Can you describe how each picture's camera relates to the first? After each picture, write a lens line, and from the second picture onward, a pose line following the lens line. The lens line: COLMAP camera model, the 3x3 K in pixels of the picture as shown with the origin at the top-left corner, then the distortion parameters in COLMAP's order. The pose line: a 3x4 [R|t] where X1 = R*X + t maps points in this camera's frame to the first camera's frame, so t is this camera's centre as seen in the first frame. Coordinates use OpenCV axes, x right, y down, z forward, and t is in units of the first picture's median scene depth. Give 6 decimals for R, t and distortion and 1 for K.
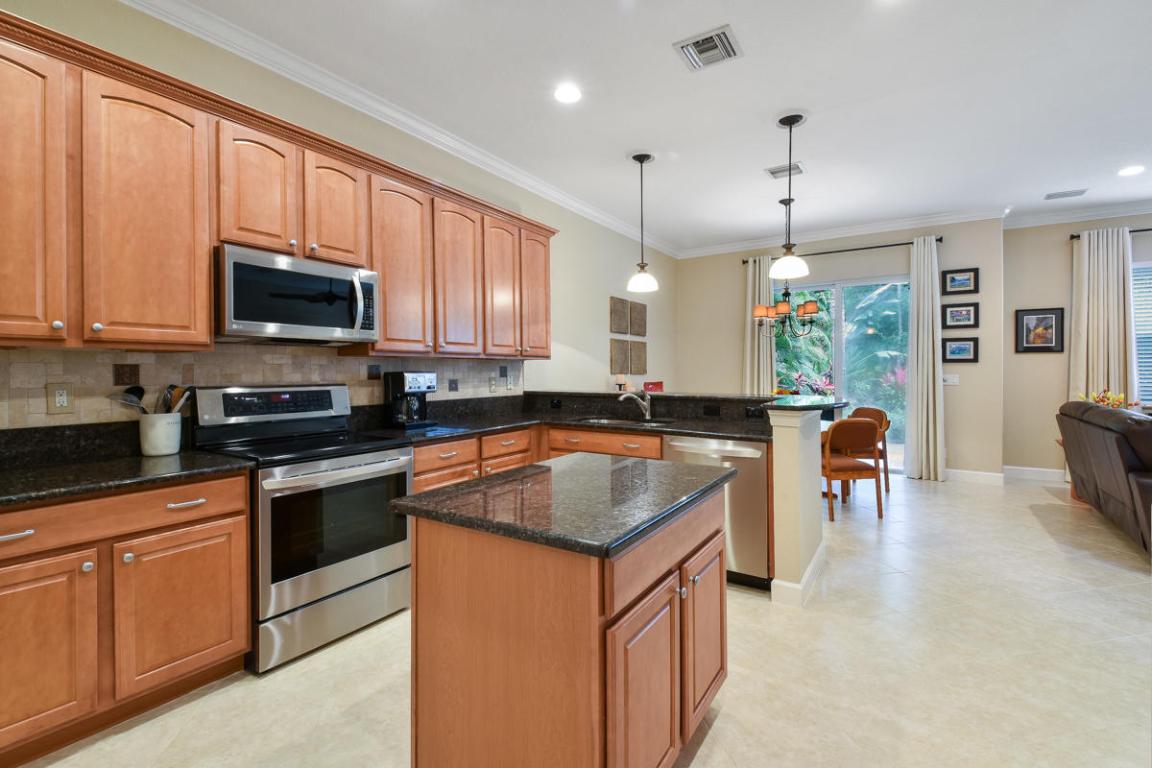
lens RADIAL K [[506.7, 0, 551.5], [0, 506.7, 372.0], [0, 0, 1]] dist [-0.000223, -0.006979]
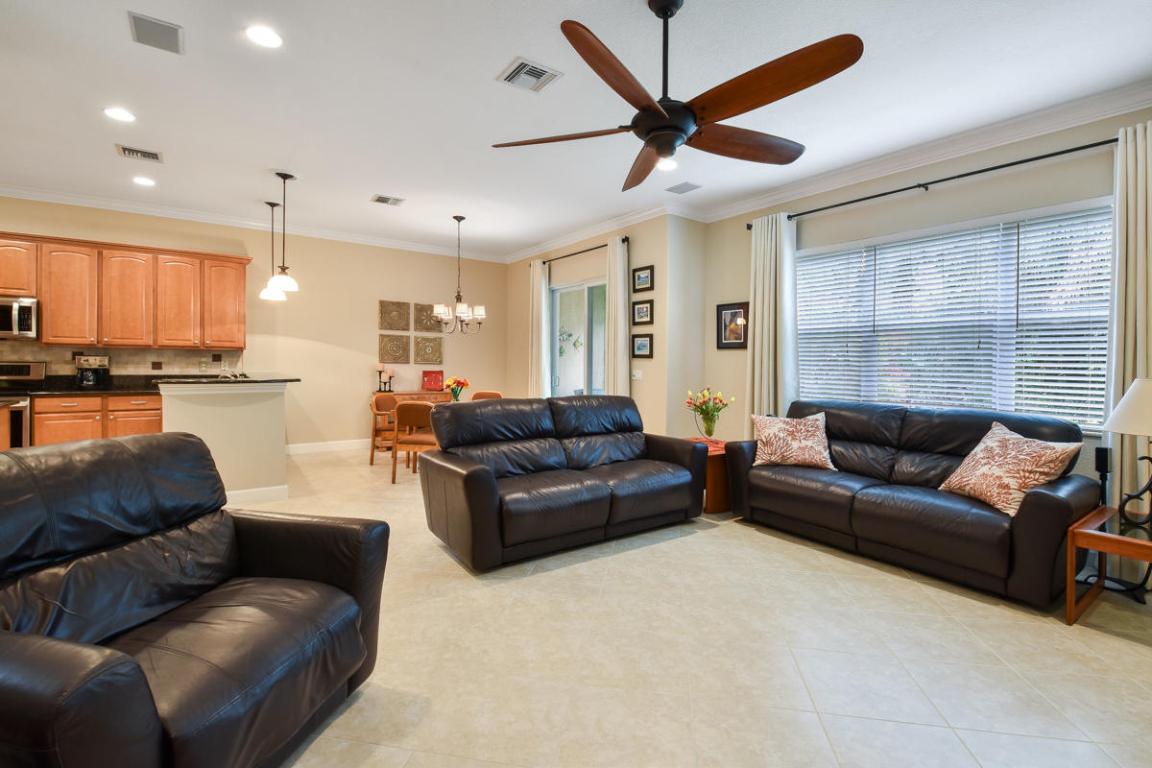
lens RADIAL K [[506.7, 0, 581.2], [0, 506.7, 379.4], [0, 0, 1]] dist [-0.000223, -0.006979]
pose [[0.942808, 0.031053, -0.331886, 1.046796], [-0.020893, 0.999199, 0.034139, -0.007955], [0.332681, -0.025252, 0.942701, -0.016914]]
